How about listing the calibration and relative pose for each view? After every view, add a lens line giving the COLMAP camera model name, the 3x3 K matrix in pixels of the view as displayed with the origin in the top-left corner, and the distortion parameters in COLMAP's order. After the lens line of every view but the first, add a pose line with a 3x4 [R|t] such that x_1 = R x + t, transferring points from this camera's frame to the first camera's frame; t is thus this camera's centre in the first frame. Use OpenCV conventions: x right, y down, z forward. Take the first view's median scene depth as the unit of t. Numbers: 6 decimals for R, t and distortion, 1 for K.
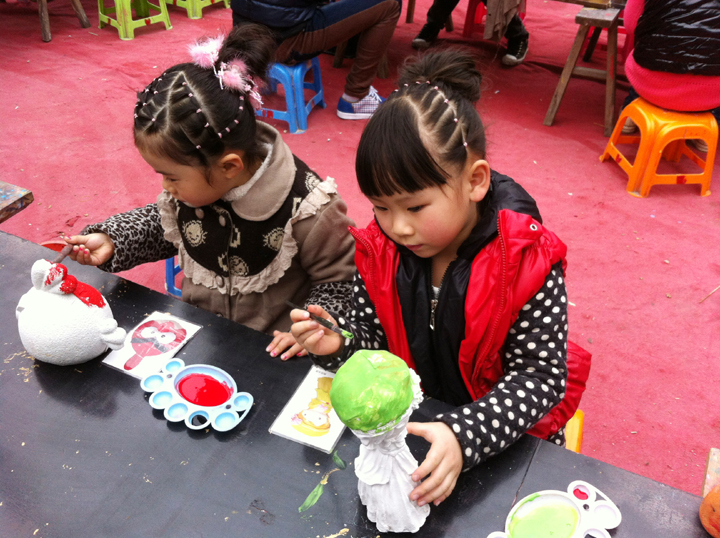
lens RADIAL K [[721.6, 0, 362.6], [0, 721.6, 299.1], [0, 0, 1]] dist [0.039927, -0.244797]
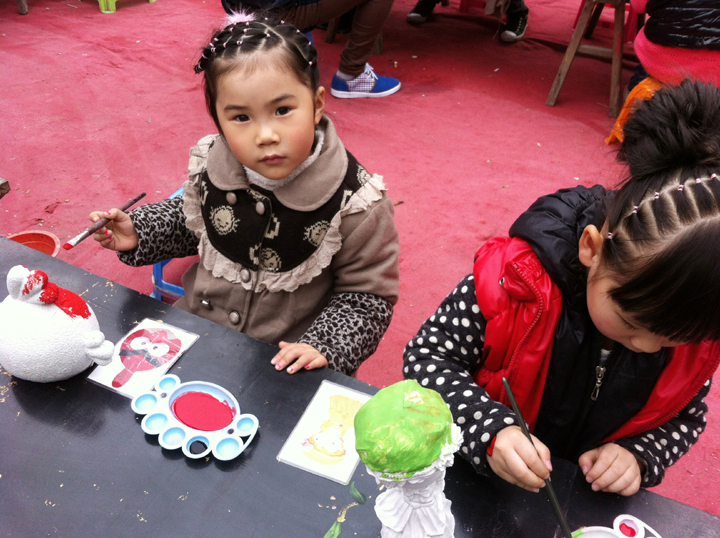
lens RADIAL K [[727.7, 0, 357.0], [0, 727.7, 288.7], [0, 0, 1]] dist [-0.008061, -0.123207]
pose [[0.999858, 0.000963, 0.016808, -0.022055], [-0.001270, 0.999832, 0.018268, -0.020131], [-0.016787, -0.018286, 0.999692, 0.052143]]
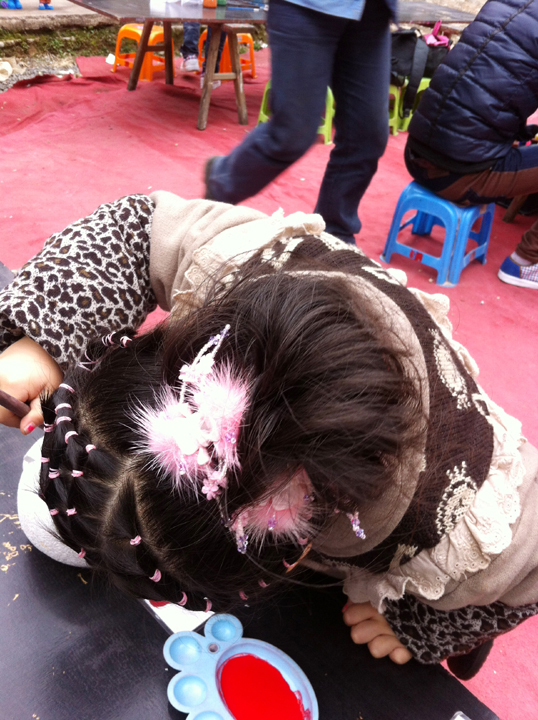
lens RADIAL K [[721.6, 0, 269.0], [0, 721.6, 360.0], [0, 0, 1]] dist [0.039927, -0.244797]
pose [[0.935215, 0.257069, -0.243492, -0.071539], [-0.280760, 0.957396, -0.067574, -0.044113], [0.215747, 0.131559, 0.967546, 0.209400]]
